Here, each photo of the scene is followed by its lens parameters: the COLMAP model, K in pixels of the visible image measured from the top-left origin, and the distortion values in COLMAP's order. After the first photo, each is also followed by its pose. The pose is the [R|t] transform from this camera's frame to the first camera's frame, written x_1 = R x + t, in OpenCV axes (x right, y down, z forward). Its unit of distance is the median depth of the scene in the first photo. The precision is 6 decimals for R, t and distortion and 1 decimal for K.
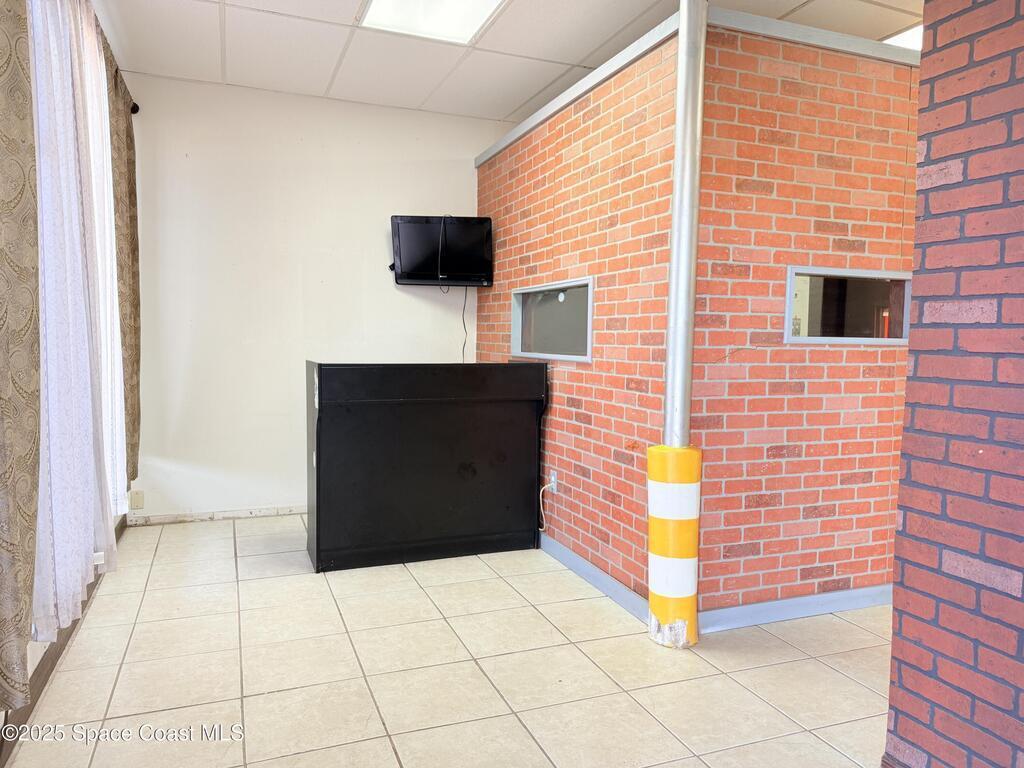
lens RADIAL K [[712.2, 0, 512.0], [0, 712.2, 387.1], [0, 0, 1]] dist [0.045114, 0.000661]
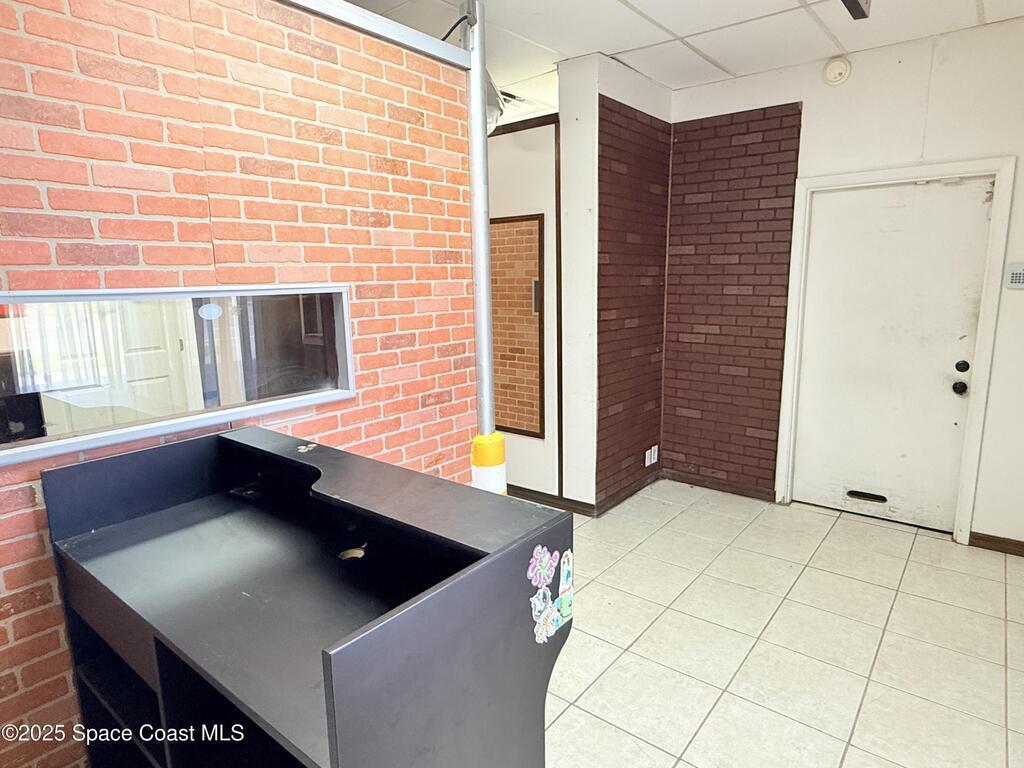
lens RADIAL K [[602.7, 0, 511.0], [0, 602.7, 384.3], [0, 0, 1]] dist [-0.000574, -0.000362]
pose [[-0.497780, -0.144105, 0.855248, -0.581384], [0.081570, 0.973950, 0.211582, -0.187963], [-0.863459, 0.175084, -0.473058, 1.275772]]
